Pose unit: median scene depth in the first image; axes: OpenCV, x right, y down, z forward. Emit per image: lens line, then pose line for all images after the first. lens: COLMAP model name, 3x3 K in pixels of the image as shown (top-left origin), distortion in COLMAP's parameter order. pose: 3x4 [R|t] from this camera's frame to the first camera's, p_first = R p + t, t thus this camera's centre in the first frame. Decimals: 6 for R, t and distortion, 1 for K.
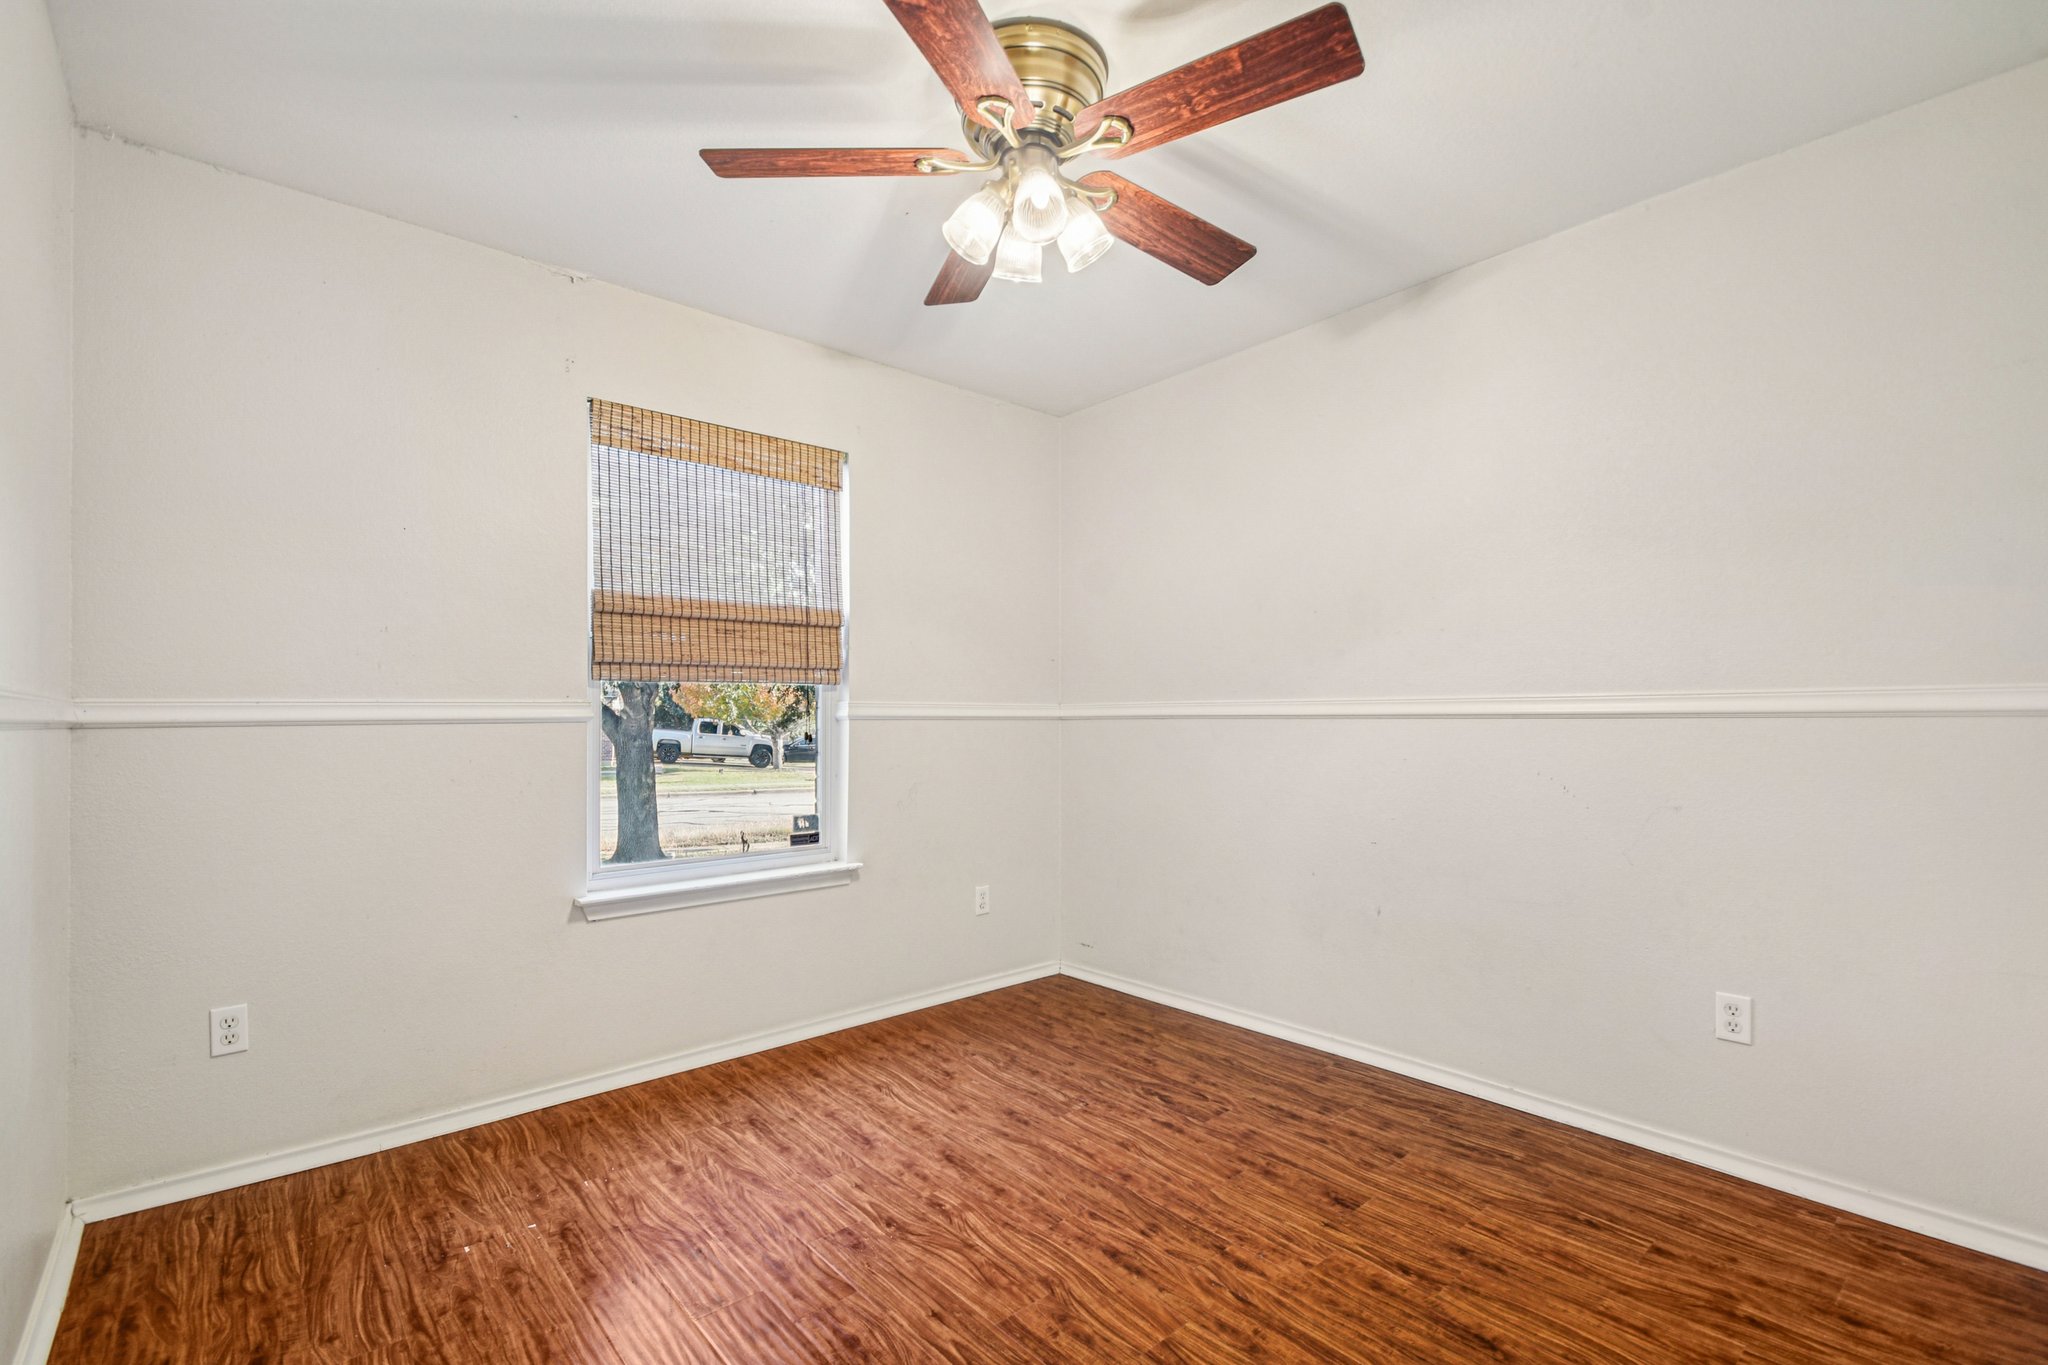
lens RADIAL K [[916.1, 0, 1020.4], [0, 916.1, 698.5], [0, 0, 1]] dist [0.006111, -0.008186]
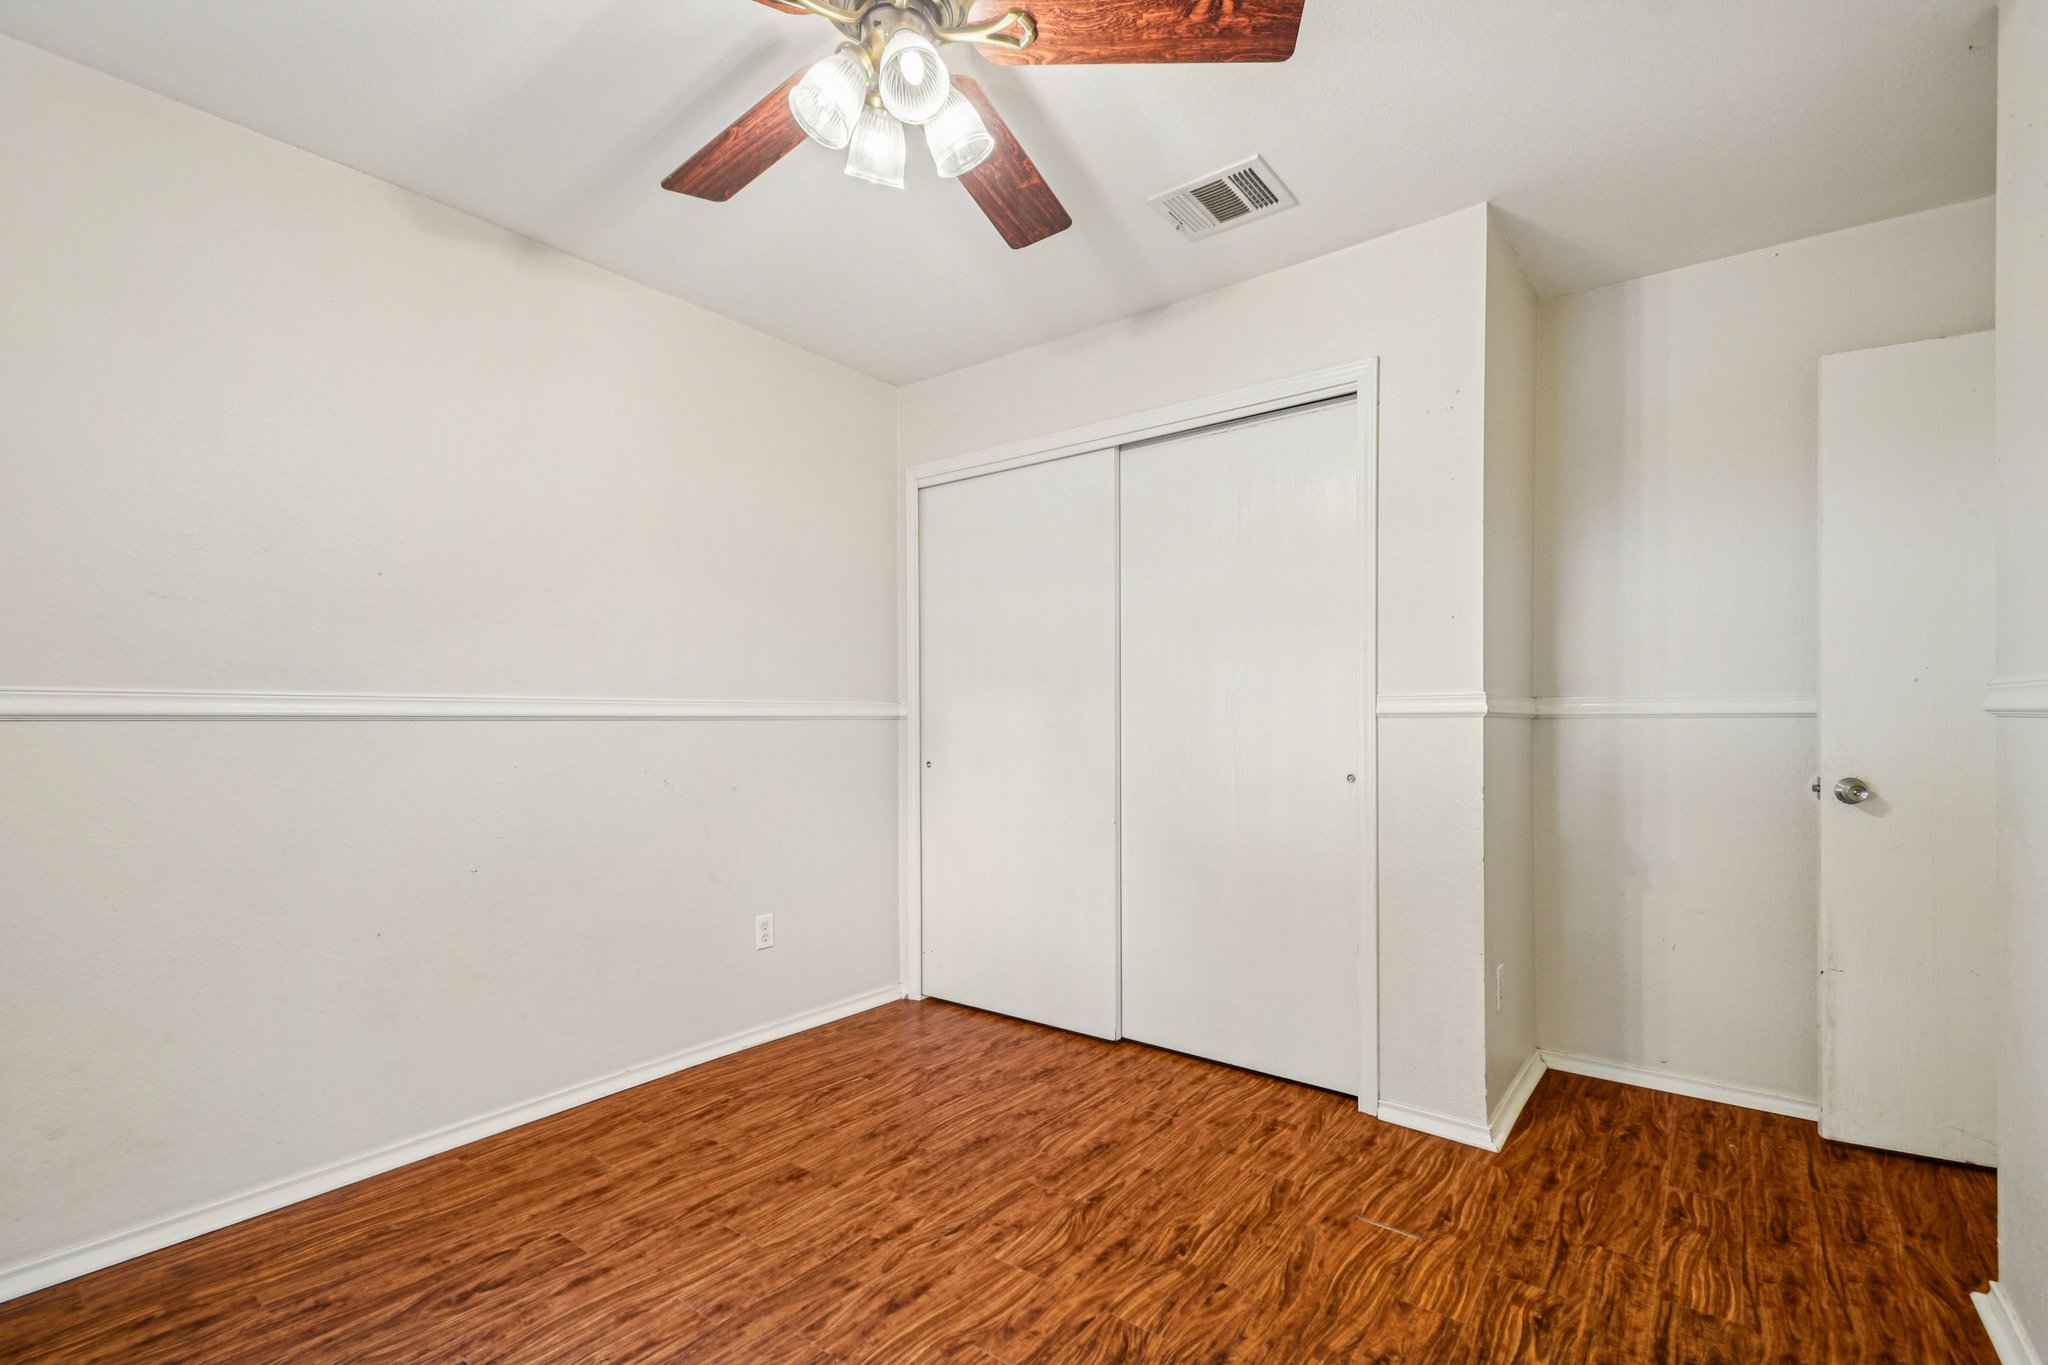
lens RADIAL K [[916.1, 0, 1026.7], [0, 916.1, 711.1], [0, 0, 1]] dist [0.006111, -0.008186]
pose [[-0.214802, 0.013456, 0.976565, -0.698545], [-0.018113, 0.999678, -0.017758, 0.025274], [-0.976490, -0.021503, -0.214489, 0.916110]]
